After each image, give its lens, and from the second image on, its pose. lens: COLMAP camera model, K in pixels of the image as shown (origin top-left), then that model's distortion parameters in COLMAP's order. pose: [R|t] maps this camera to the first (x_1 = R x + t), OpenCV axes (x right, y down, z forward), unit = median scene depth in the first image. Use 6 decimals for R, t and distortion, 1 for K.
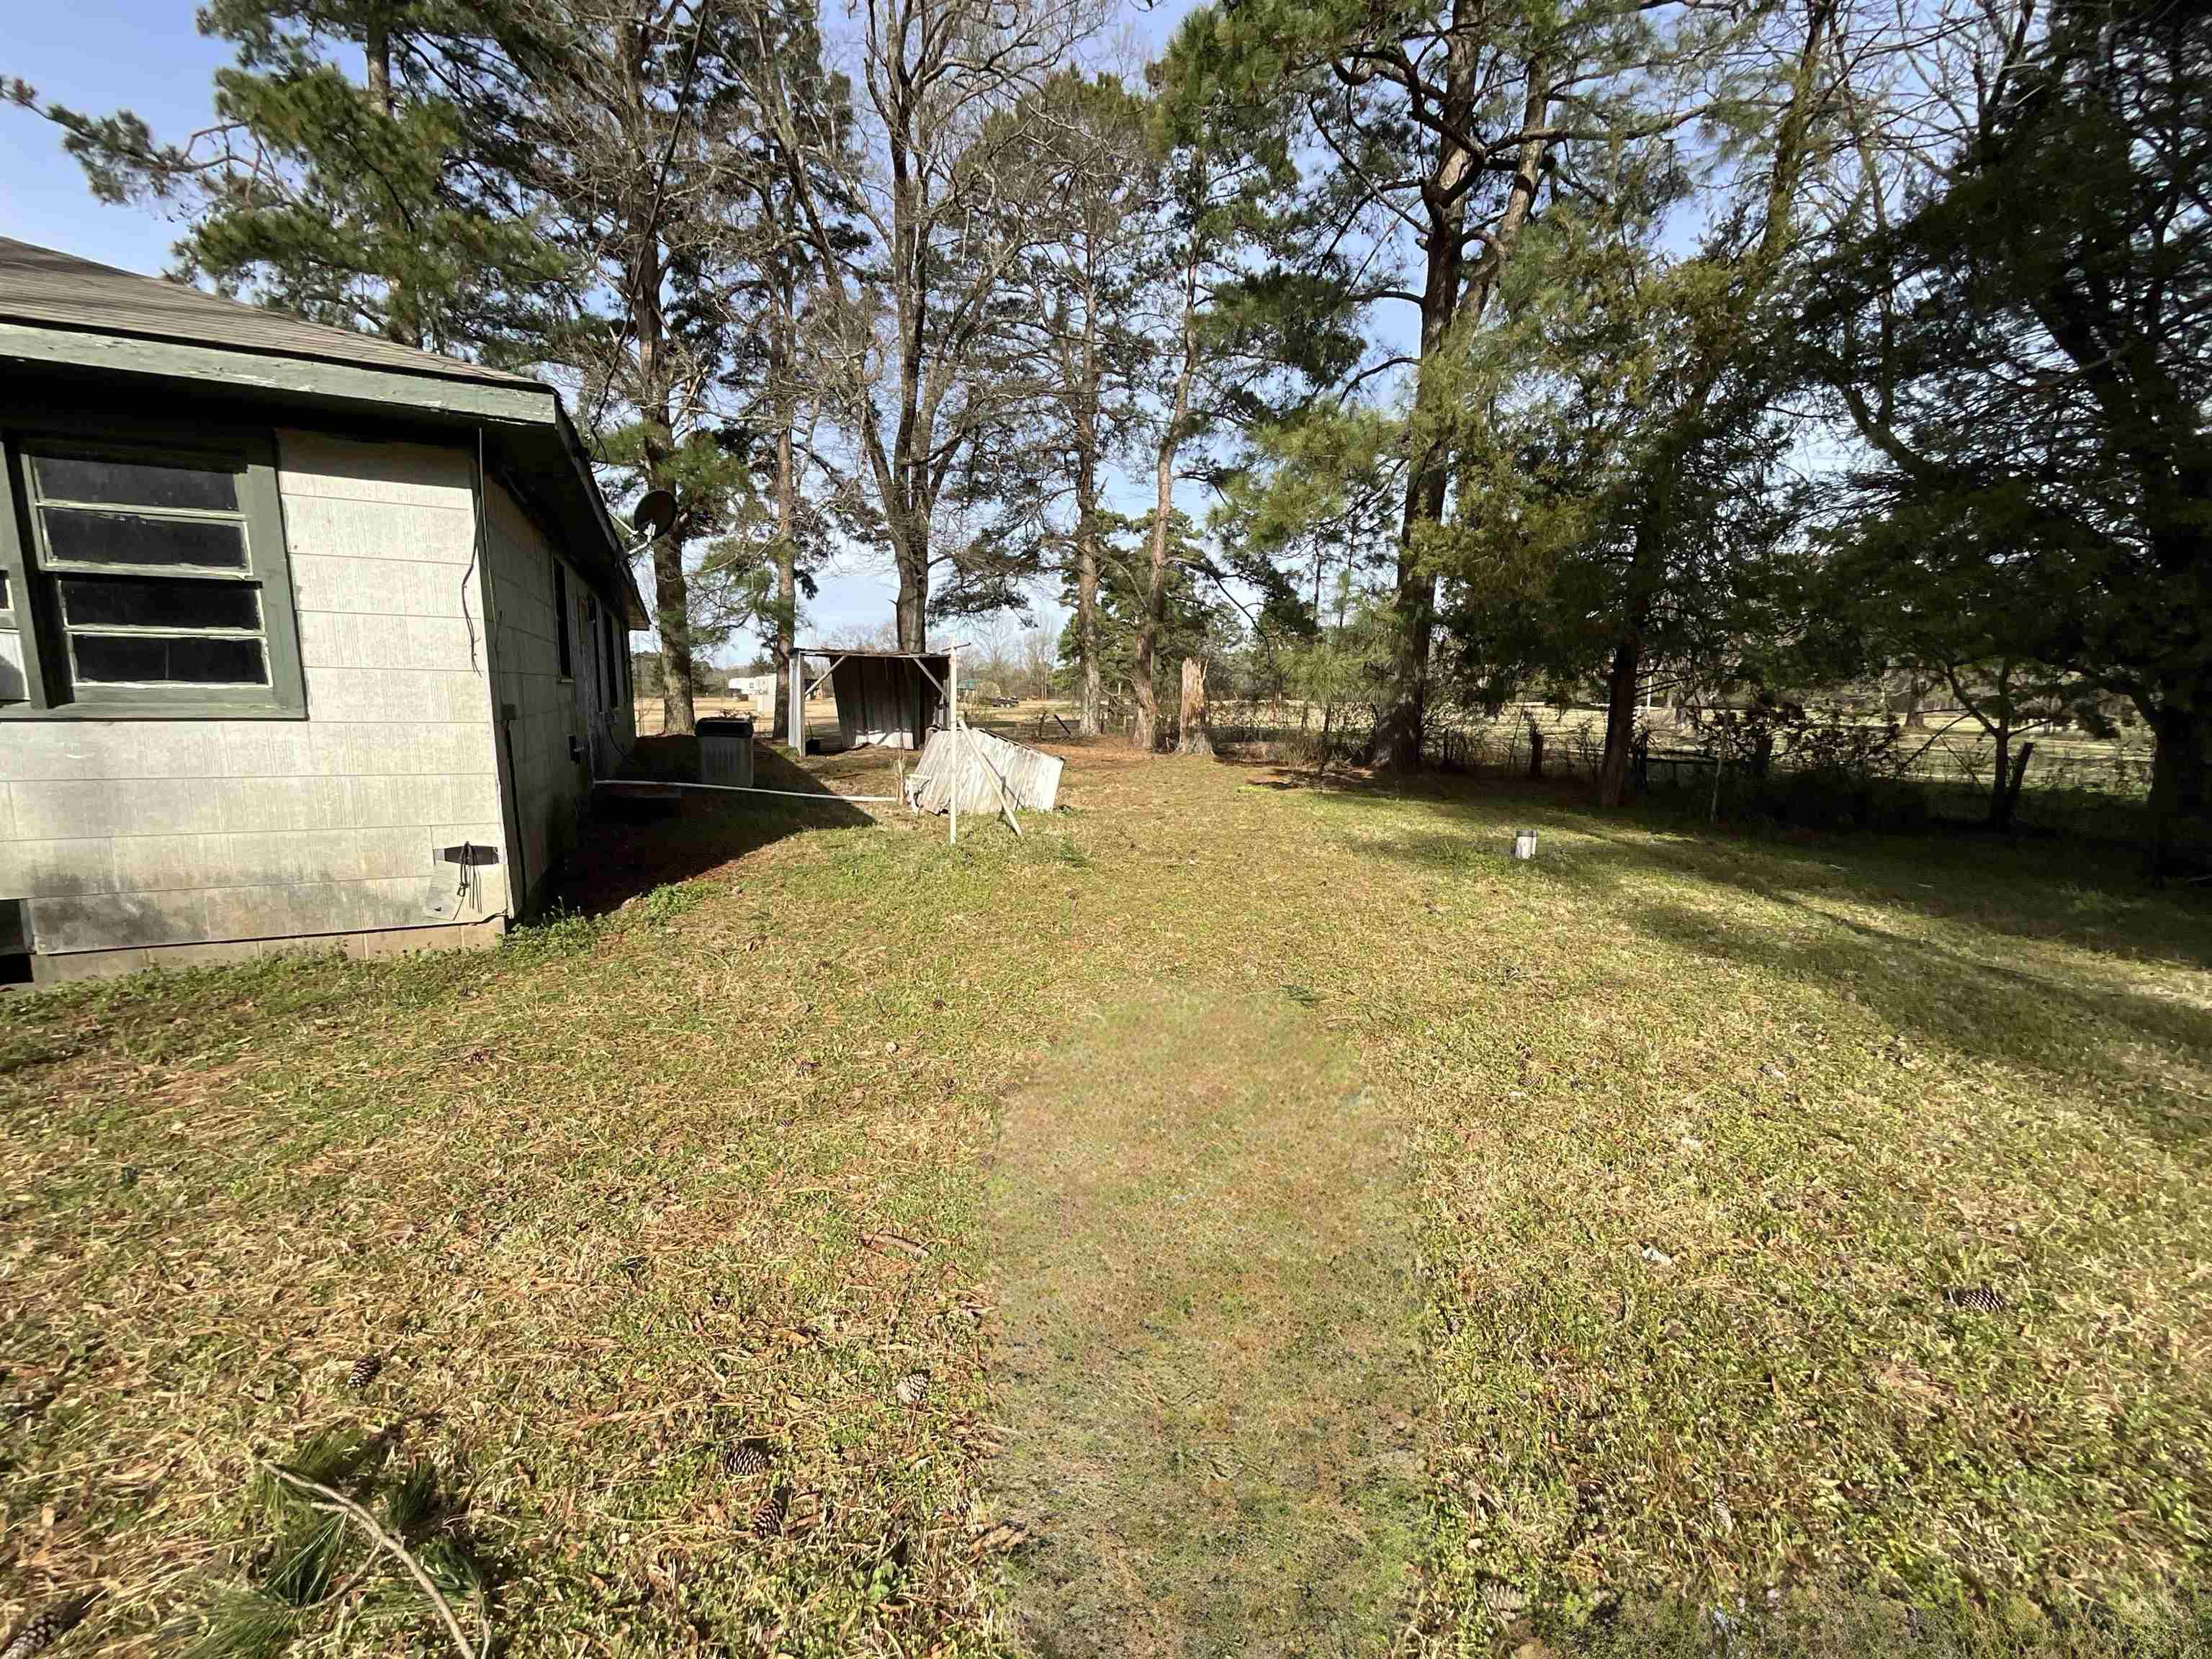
lens RADIAL K [[889.2, 0, 1098.6], [0, 889.2, 835.1], [0, 0, 1]] dist [-0.001350, -0.000335]
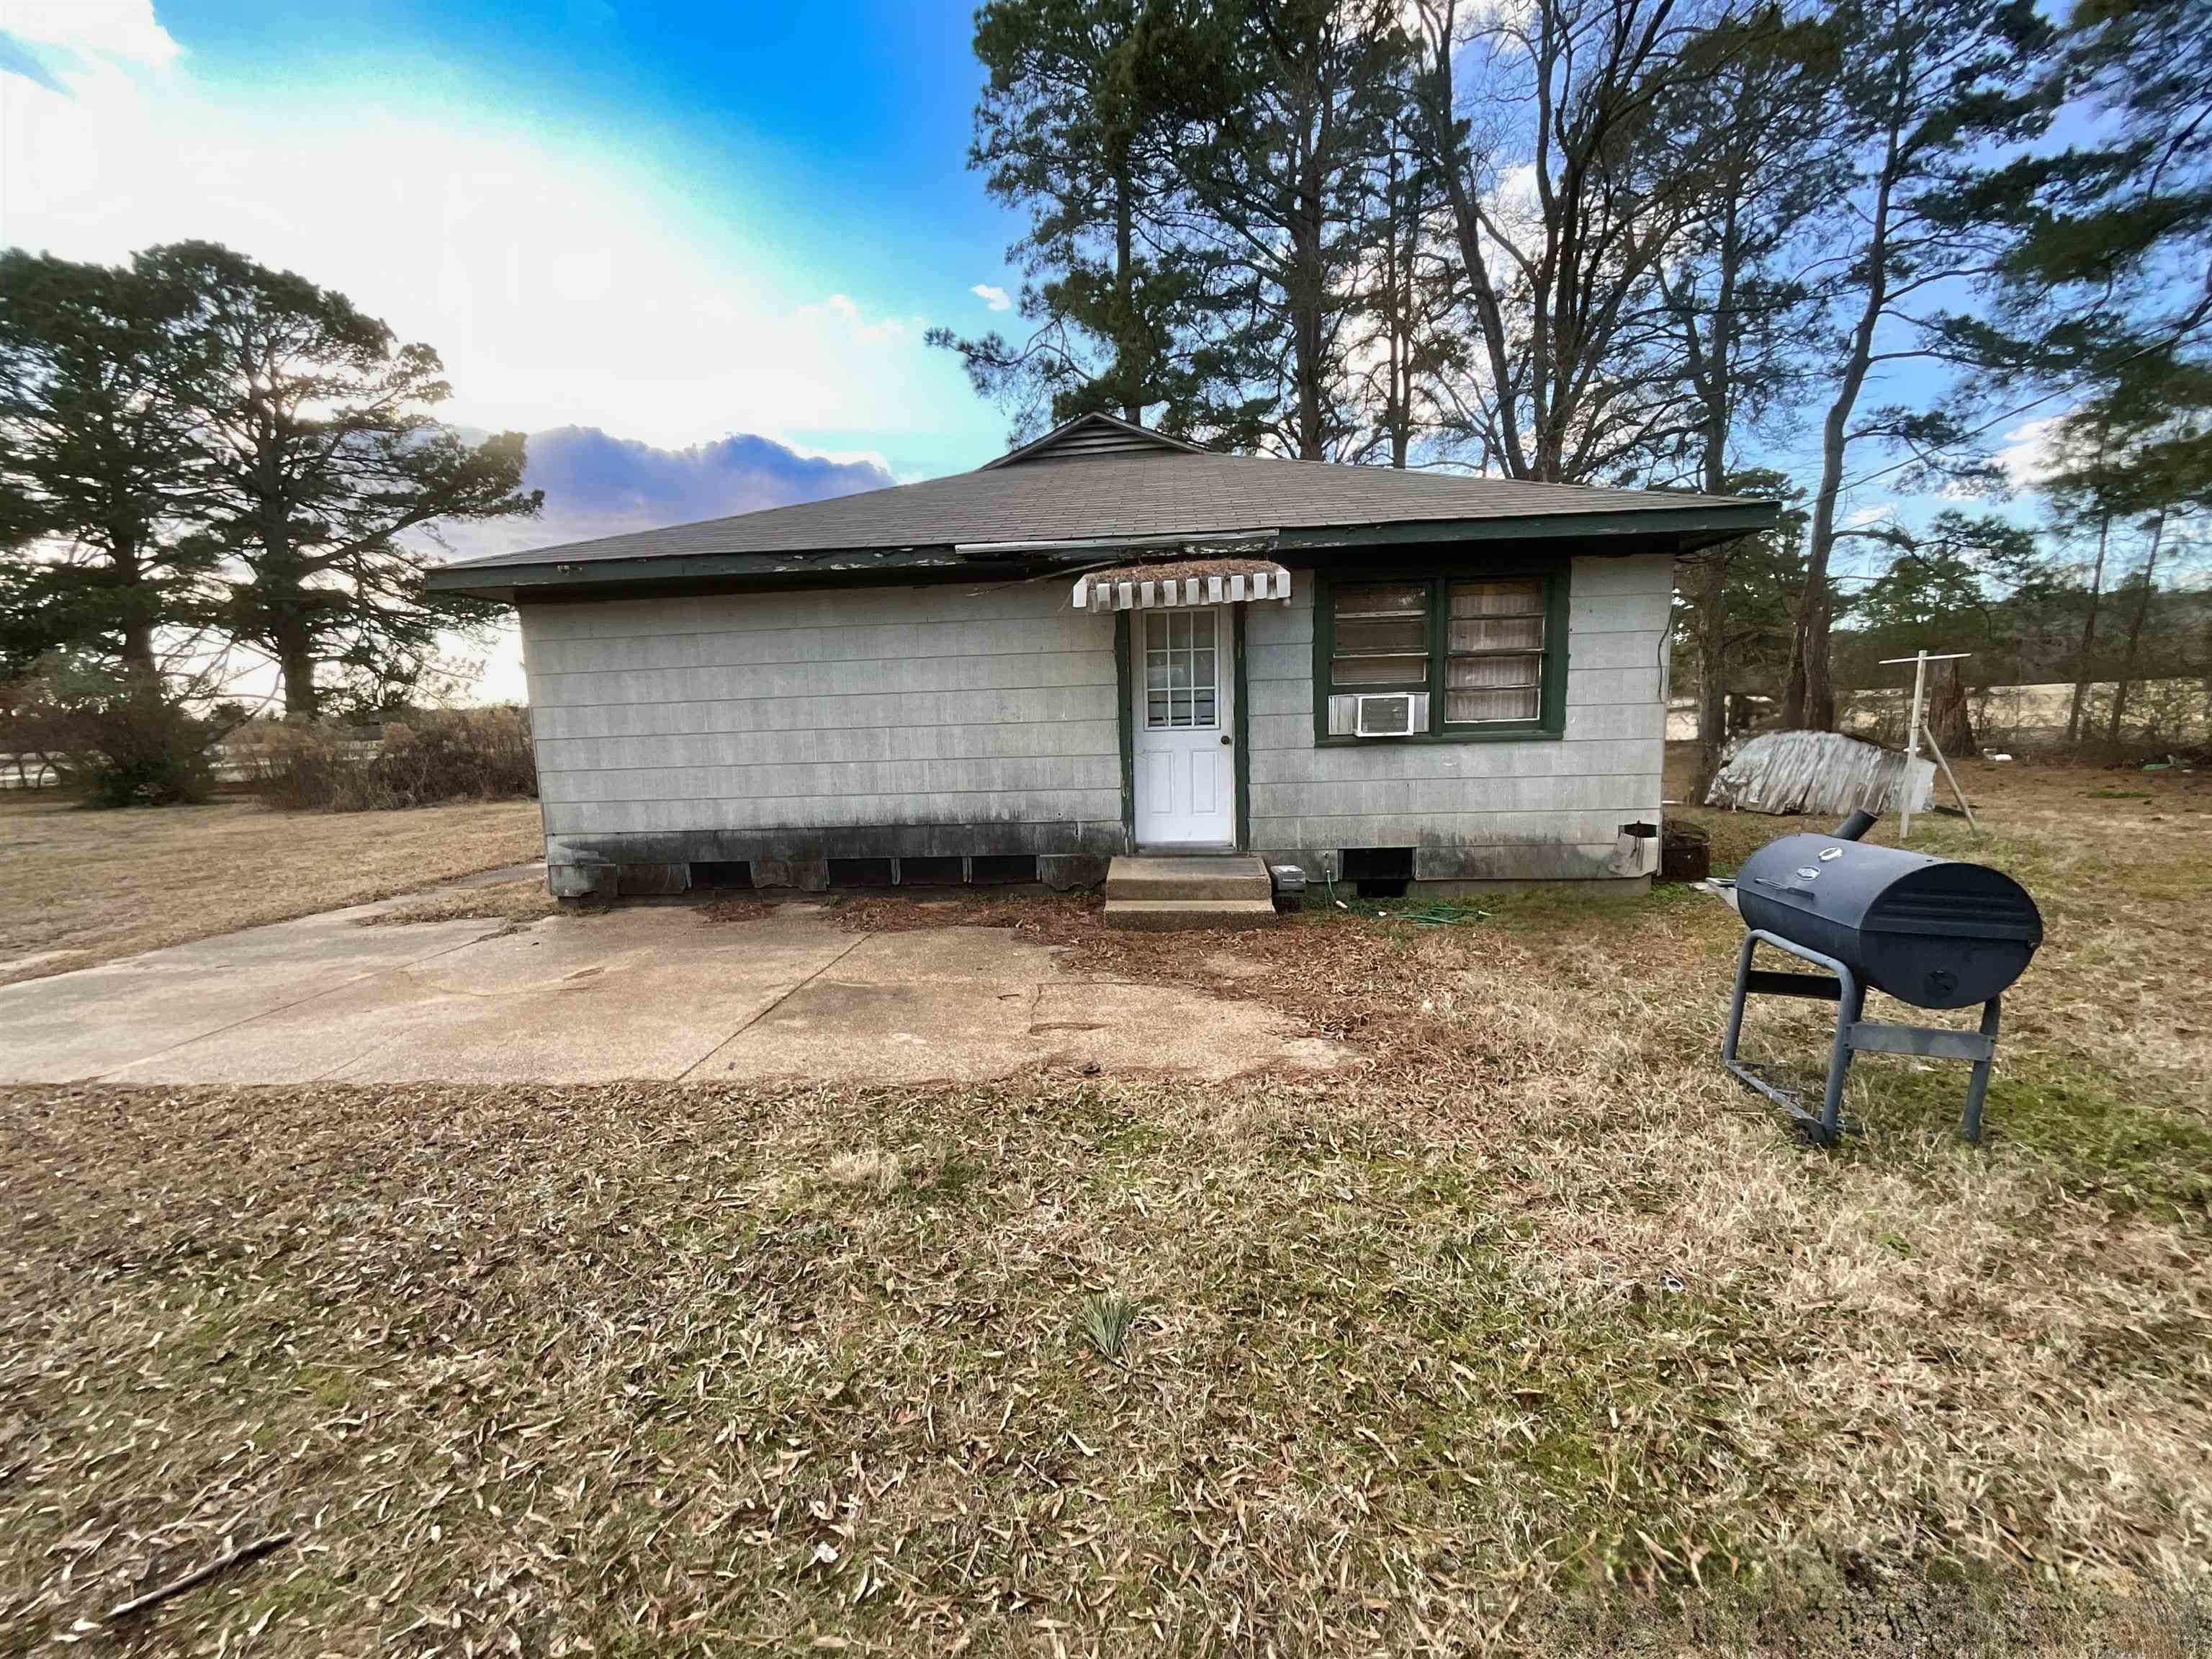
lens RADIAL K [[907.5, 0, 1114.0], [0, 907.5, 832.7], [0, 0, 1]] dist [0.000108, 0.000011]
pose [[0.873241, 0.017330, -0.486980, -0.170263], [-0.028398, 0.999479, -0.015354, 0.017016], [0.486460, 0.027237, 0.873278, -0.161821]]
